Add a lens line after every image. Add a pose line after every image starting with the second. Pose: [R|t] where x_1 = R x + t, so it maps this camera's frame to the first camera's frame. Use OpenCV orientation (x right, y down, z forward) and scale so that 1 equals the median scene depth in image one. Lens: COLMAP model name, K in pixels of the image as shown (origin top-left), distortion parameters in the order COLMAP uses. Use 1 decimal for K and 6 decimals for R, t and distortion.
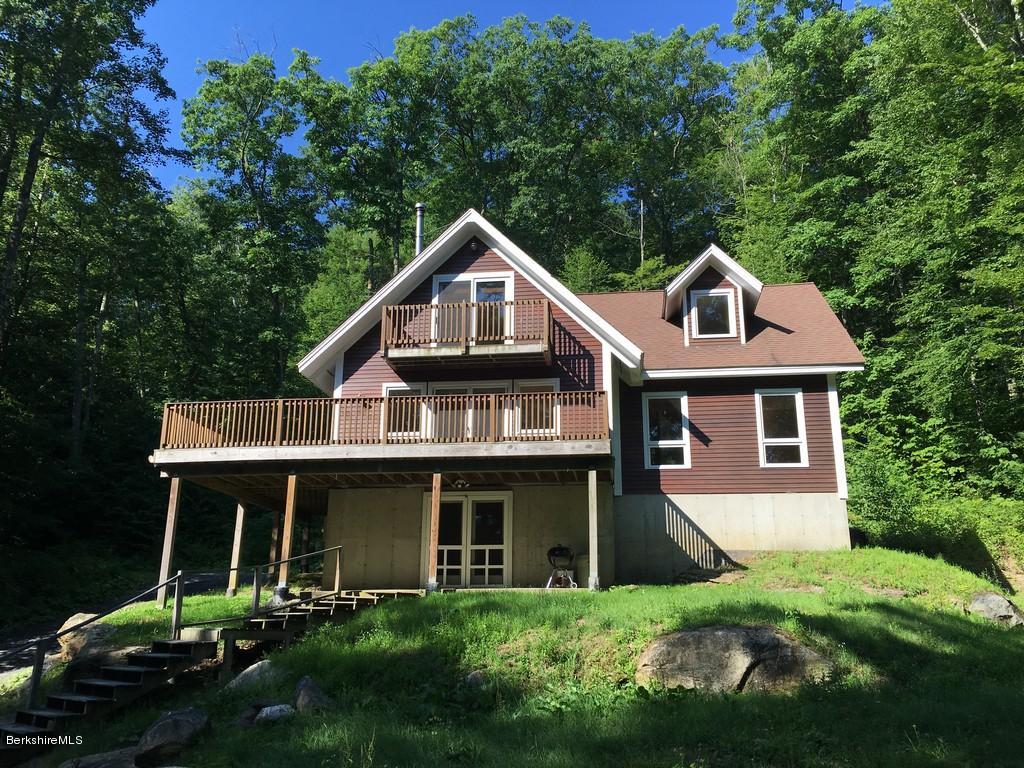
lens RADIAL K [[866.3, 0, 513.5], [0, 866.3, 384.9], [0, 0, 1]] dist [0.054938, -0.039575]
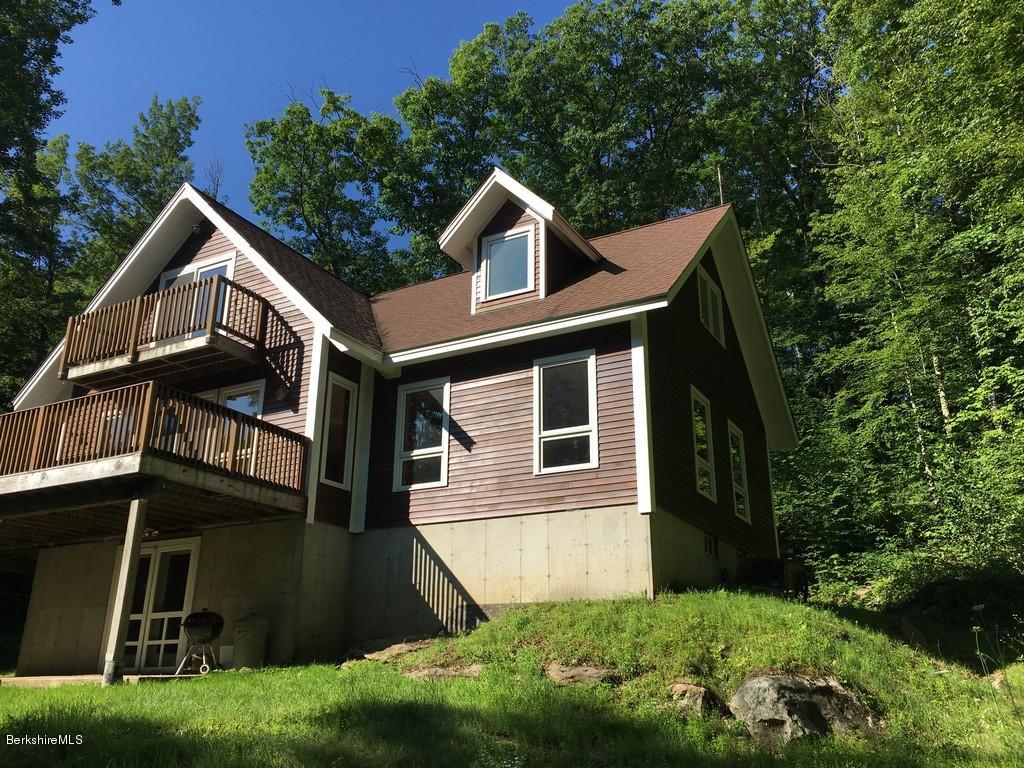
lens RADIAL K [[866.3, 0, 510.8], [0, 866.3, 382.5], [0, 0, 1]] dist [0.054938, -0.039575]
pose [[0.931892, -0.122470, -0.341436, 0.497730], [0.101719, 0.991742, -0.078105, 0.074167], [0.348182, 0.038055, 0.936654, 0.373536]]
